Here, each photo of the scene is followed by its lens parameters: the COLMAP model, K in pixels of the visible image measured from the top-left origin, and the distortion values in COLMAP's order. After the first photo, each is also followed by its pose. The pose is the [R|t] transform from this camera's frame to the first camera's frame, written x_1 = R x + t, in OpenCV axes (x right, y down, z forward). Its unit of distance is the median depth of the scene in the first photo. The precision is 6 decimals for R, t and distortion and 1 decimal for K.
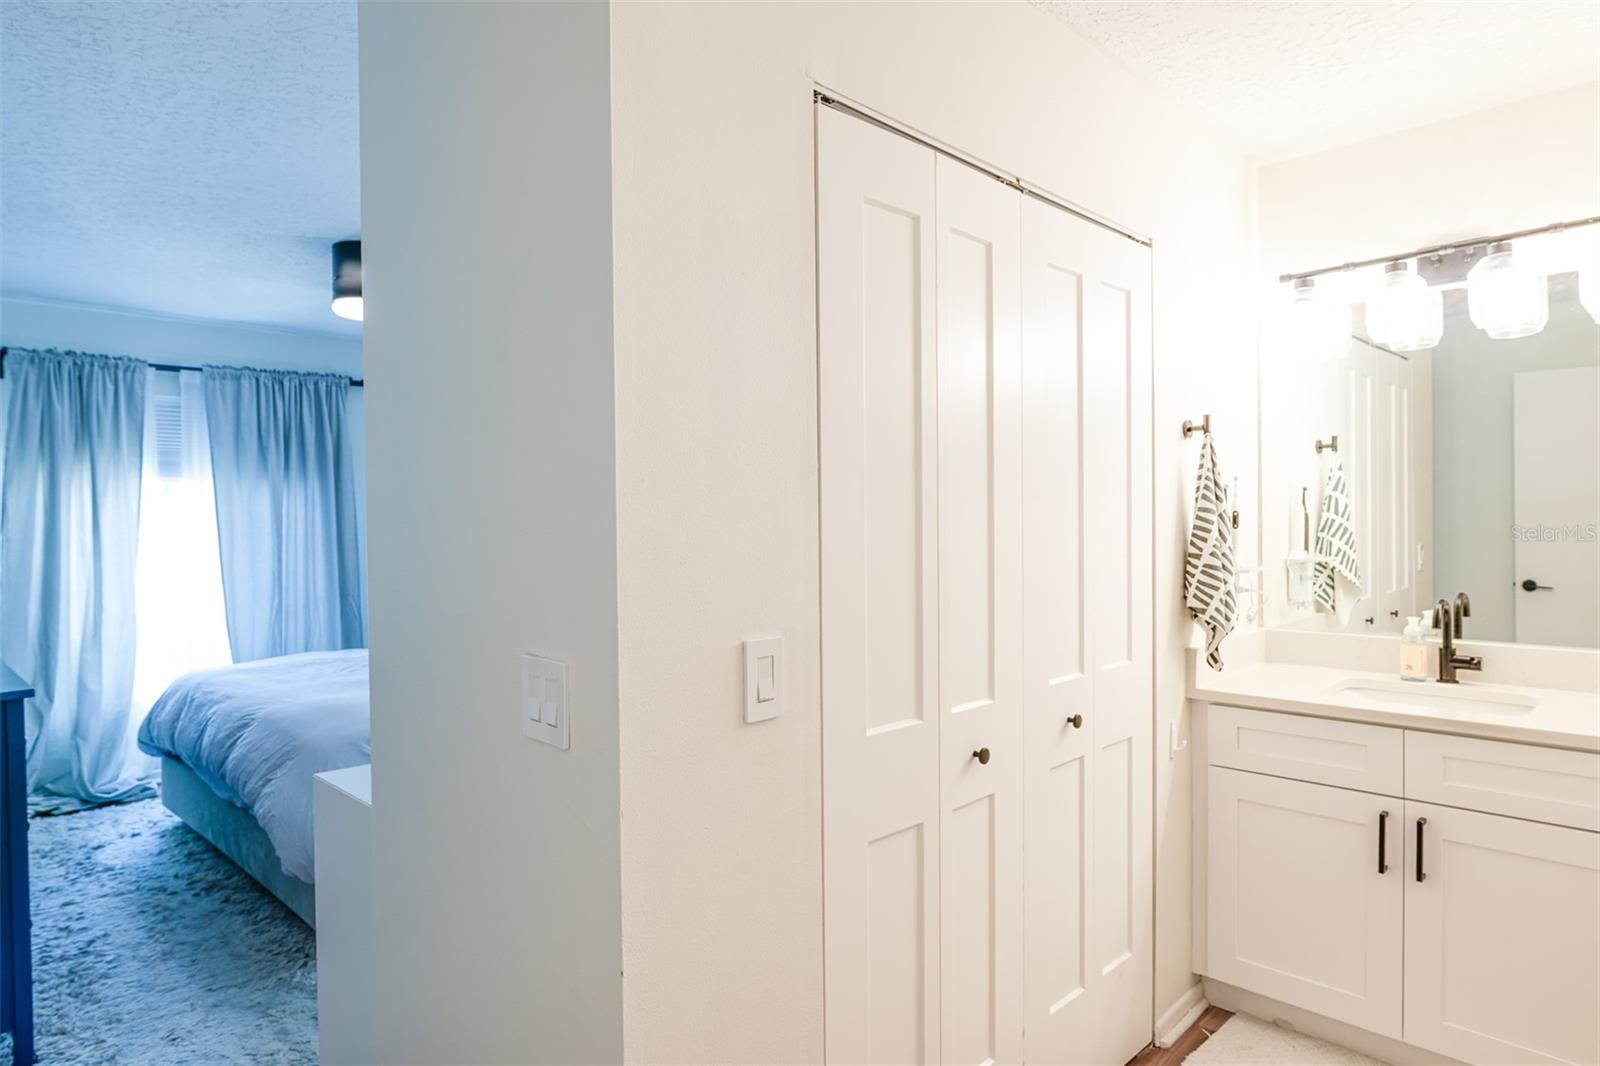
lens RADIAL K [[941.5, 0, 800.0], [0, 941.5, 533.0], [0, 0, 1]] dist [-0.019236, 0.015258]
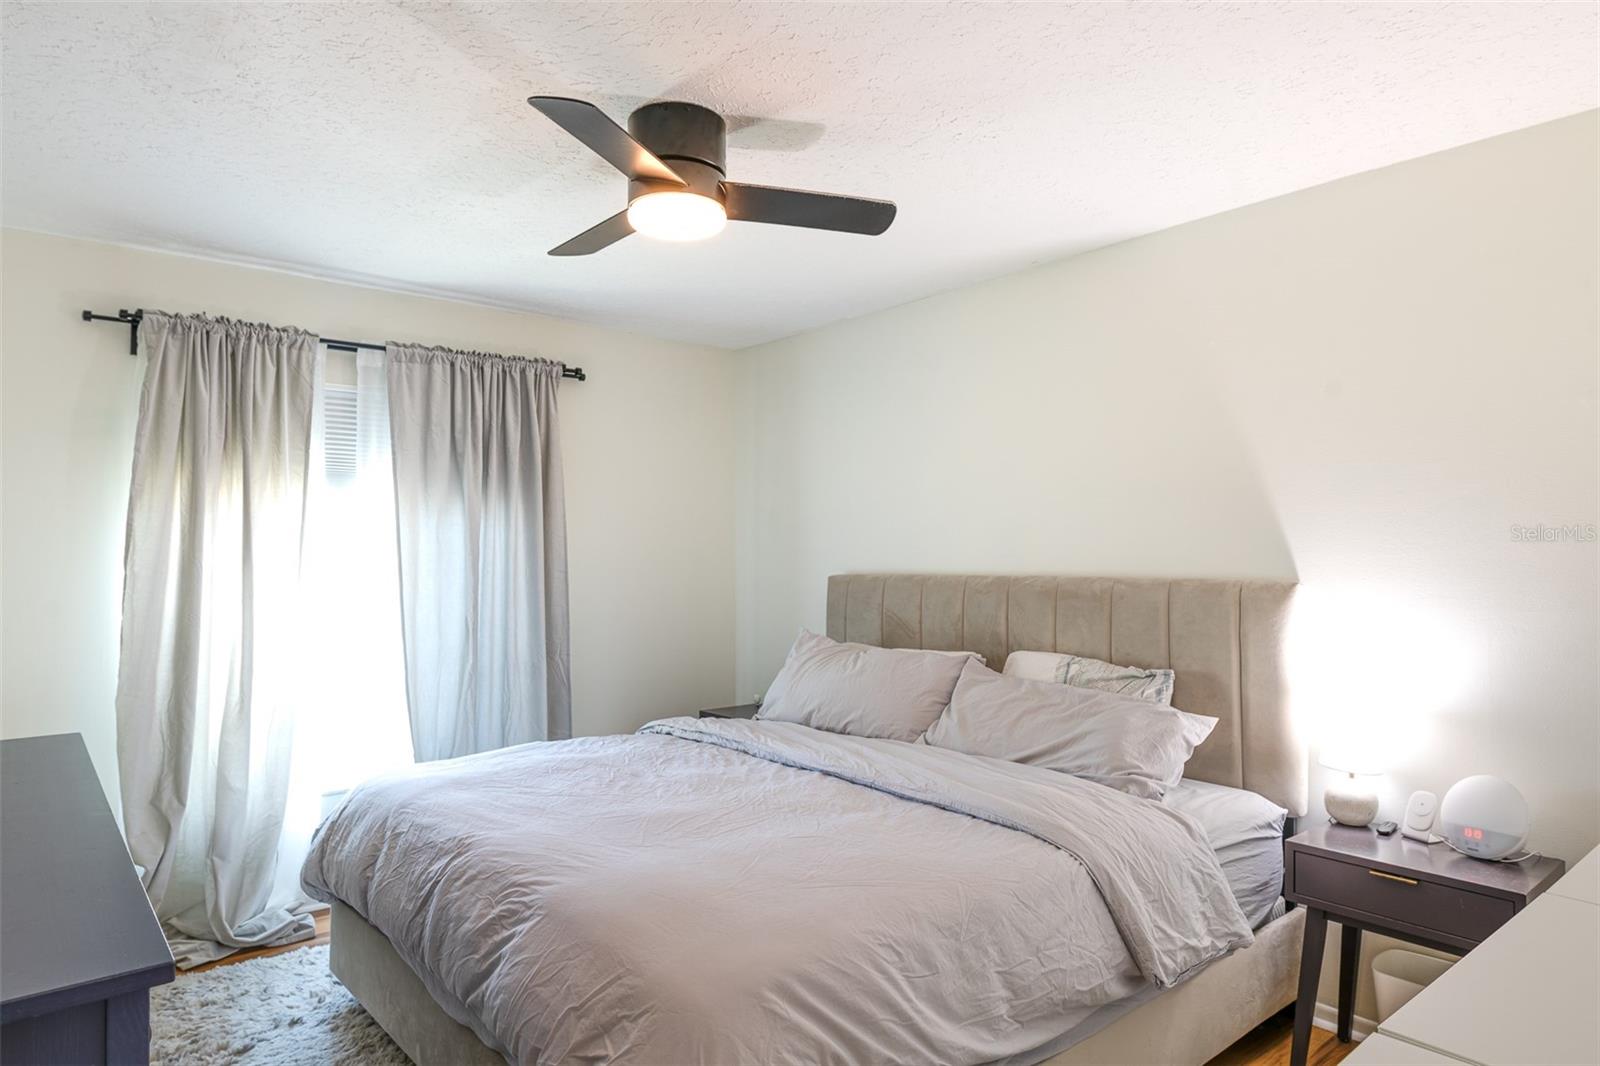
lens RADIAL K [[941.5, 0, 800.0], [0, 941.5, 533.0], [0, 0, 1]] dist [-0.019236, 0.015258]
pose [[0.996297, 0.007815, -0.085618, -0.264255], [-0.011049, 0.999241, -0.037367, -0.004097], [0.085261, 0.038175, 0.995627, 0.314085]]
